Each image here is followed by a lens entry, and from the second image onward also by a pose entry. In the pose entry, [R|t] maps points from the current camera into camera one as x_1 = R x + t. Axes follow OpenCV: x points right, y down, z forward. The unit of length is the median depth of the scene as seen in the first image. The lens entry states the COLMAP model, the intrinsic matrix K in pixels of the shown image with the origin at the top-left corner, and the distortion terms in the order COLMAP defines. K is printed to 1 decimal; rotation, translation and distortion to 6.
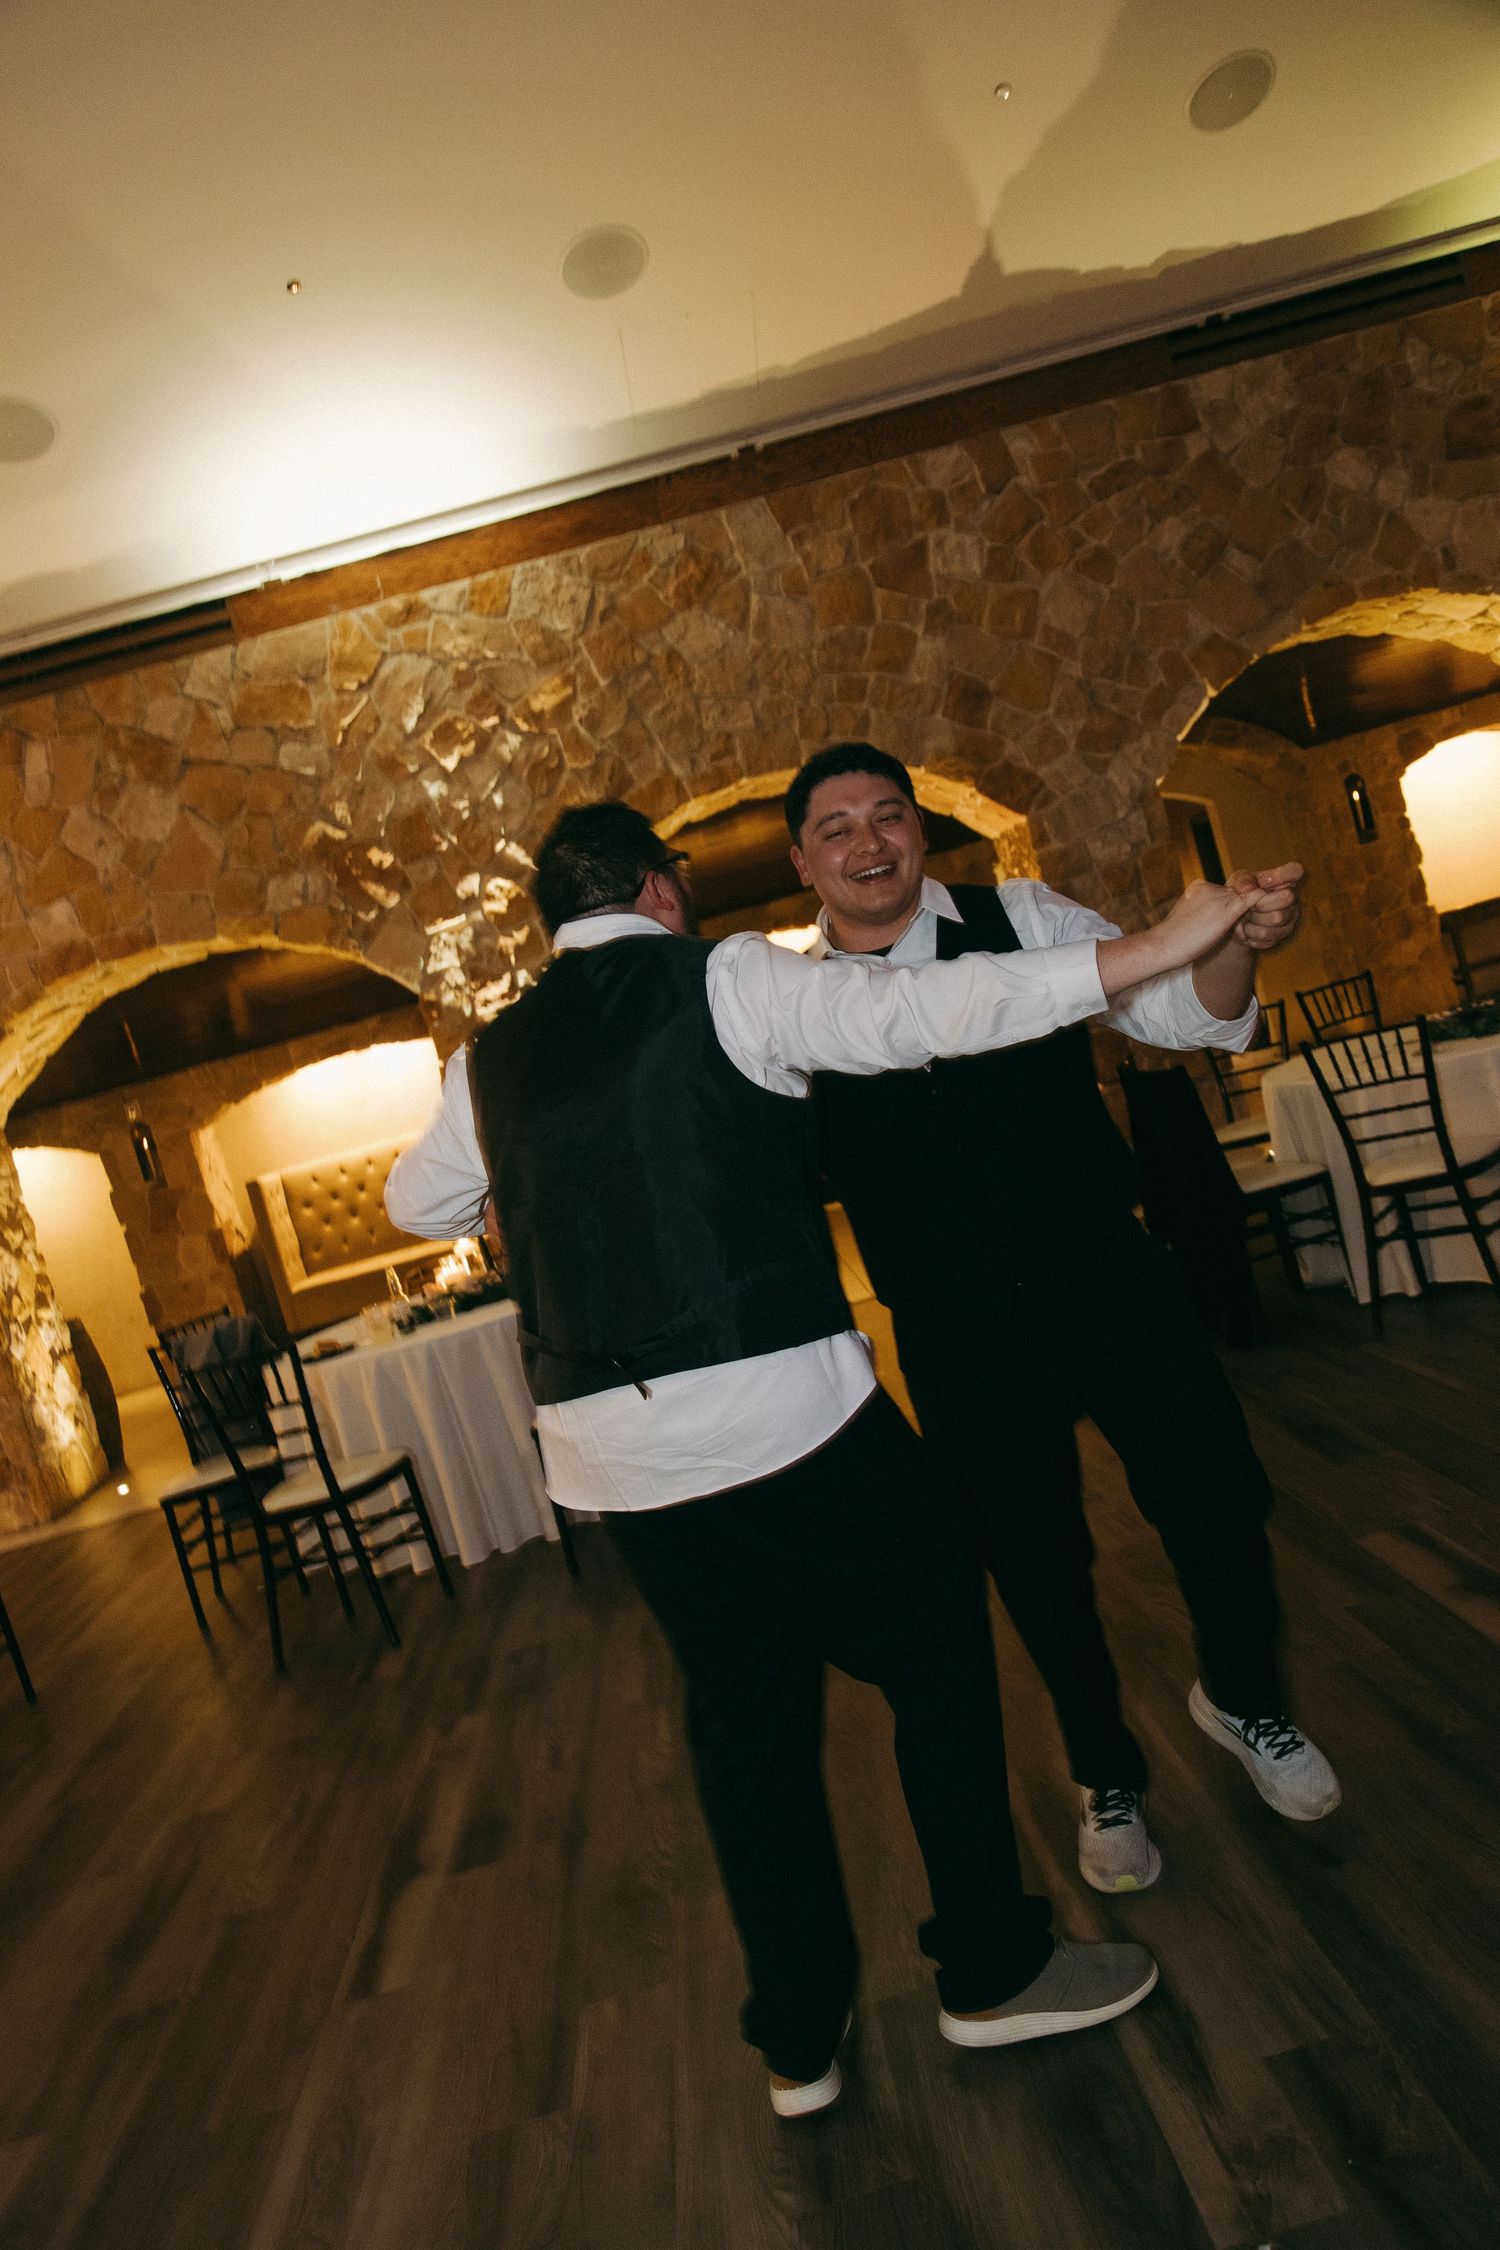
lens RADIAL K [[1708.2, 0, 750.0], [0, 1708.2, 1125.0], [0, 0, 1]] dist [0.000003, -0.000650]
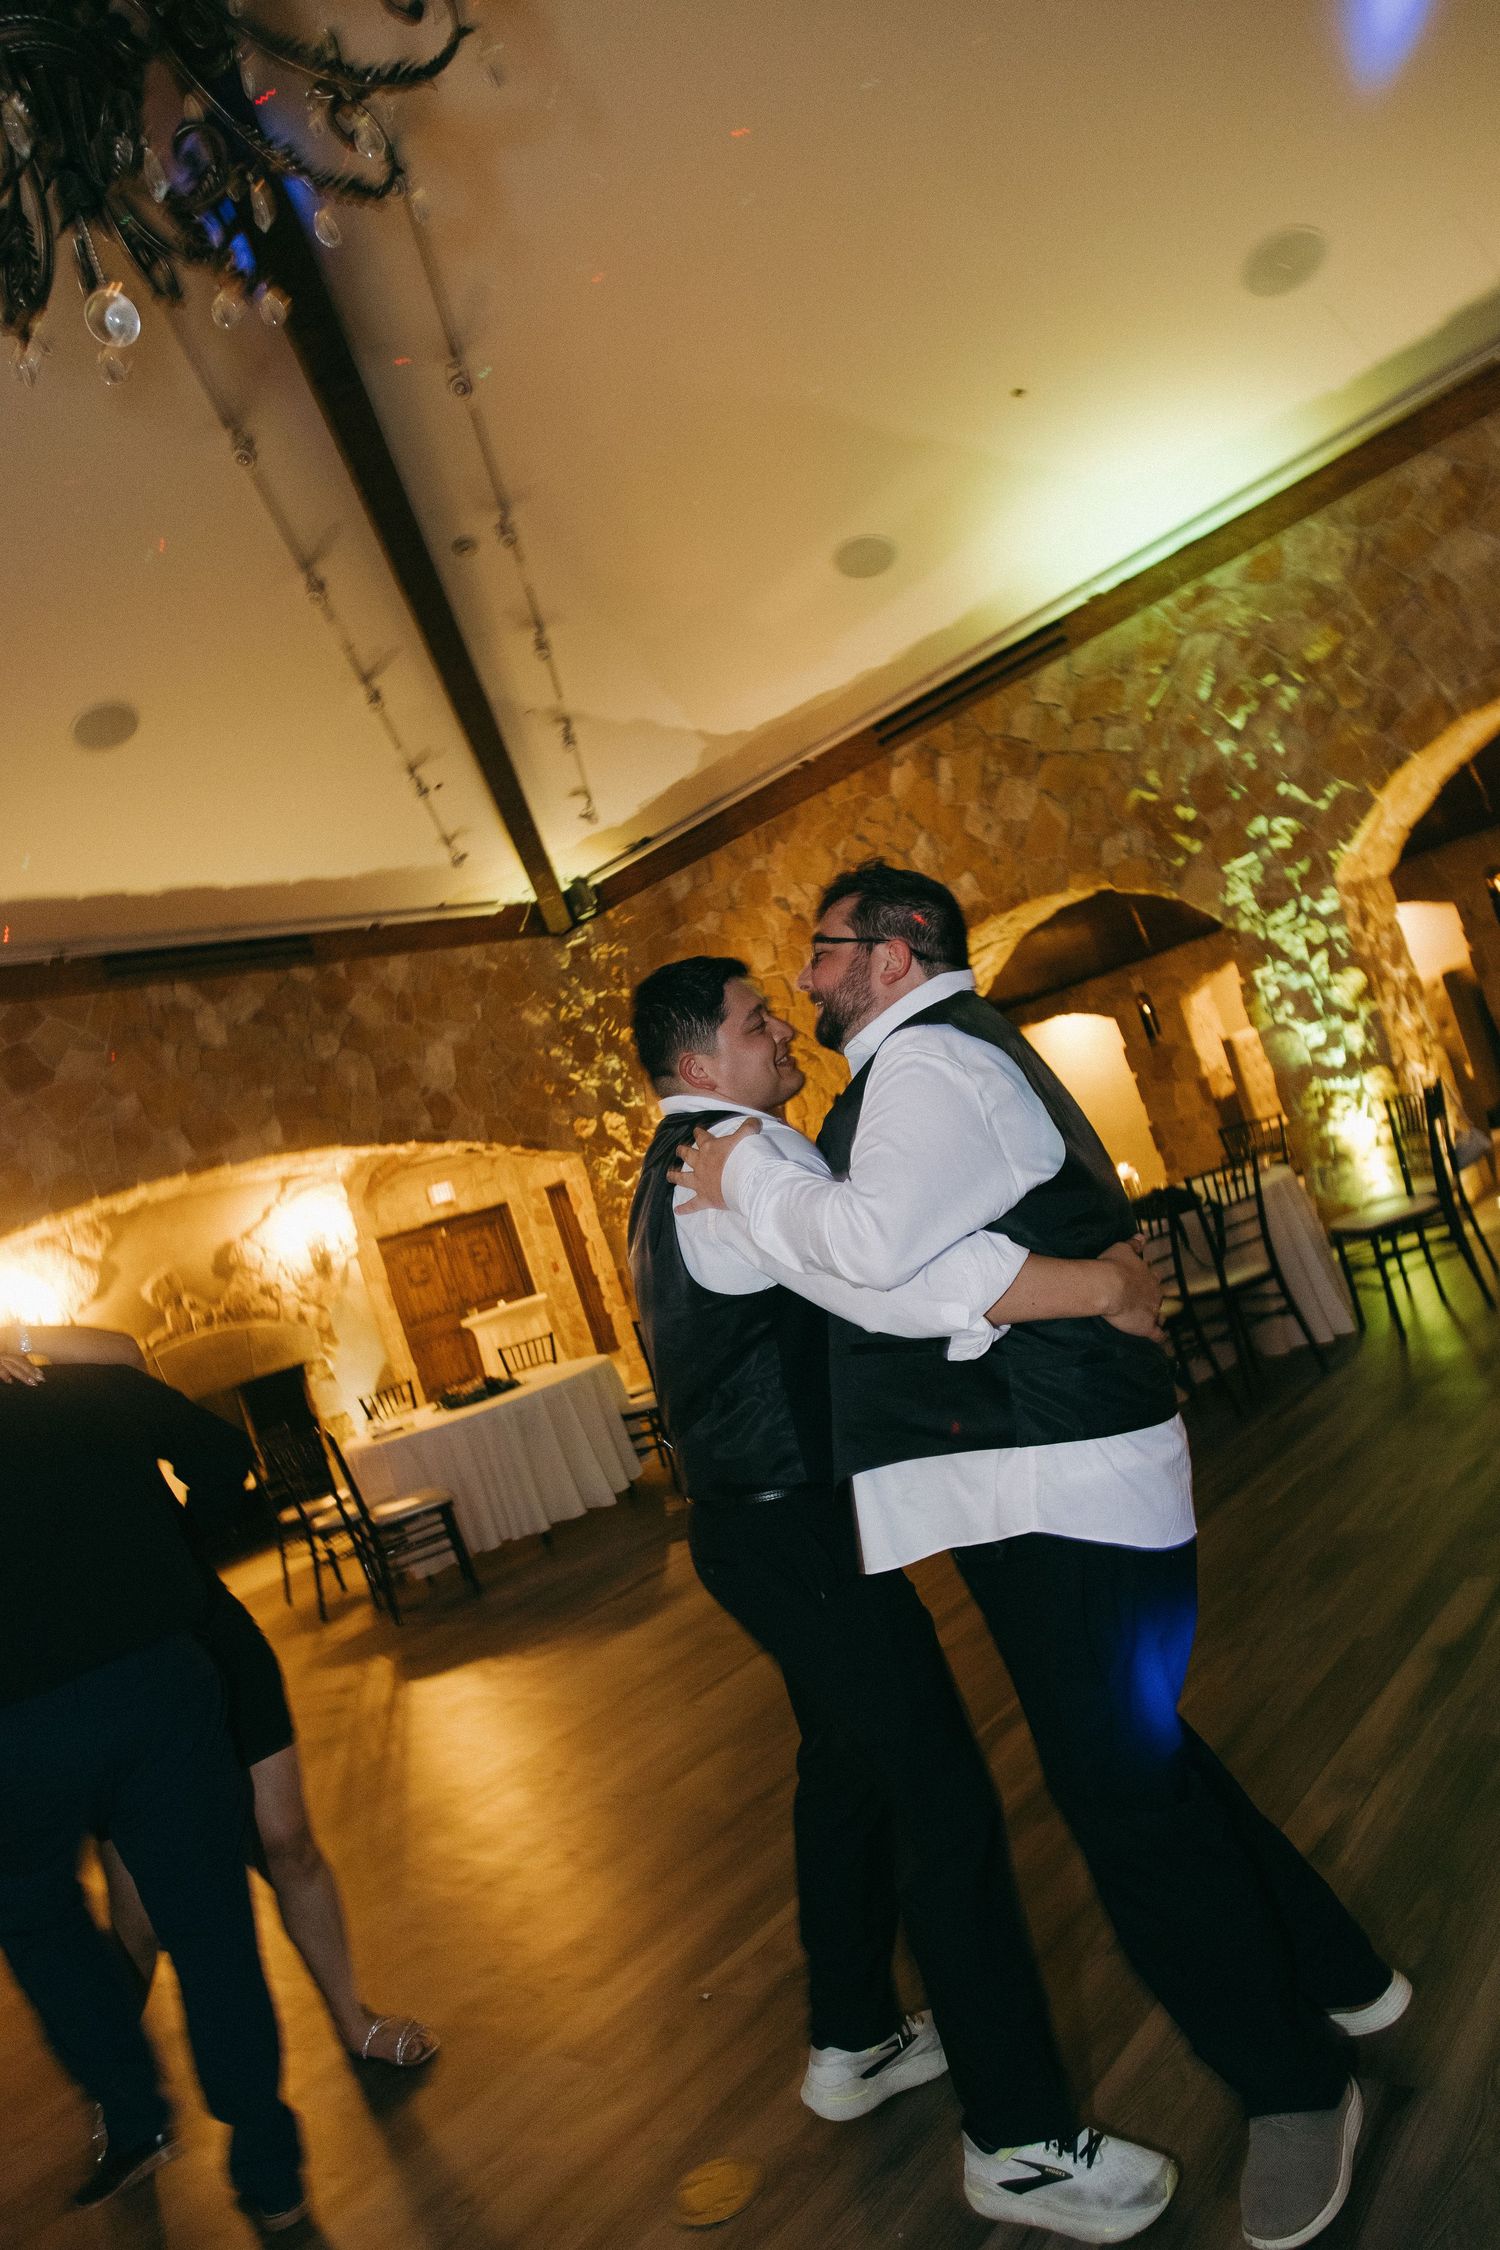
lens RADIAL K [[1494.3, 0, 757.5], [0, 1494.3, 1137.3], [0, 0, 1]] dist [0.001798, 0.016488]
pose [[0.721149, 0.035971, -0.691846, 0.304095], [0.074592, 0.988814, 0.129163, -0.088371], [0.688753, -0.144752, 0.710399, 0.009550]]
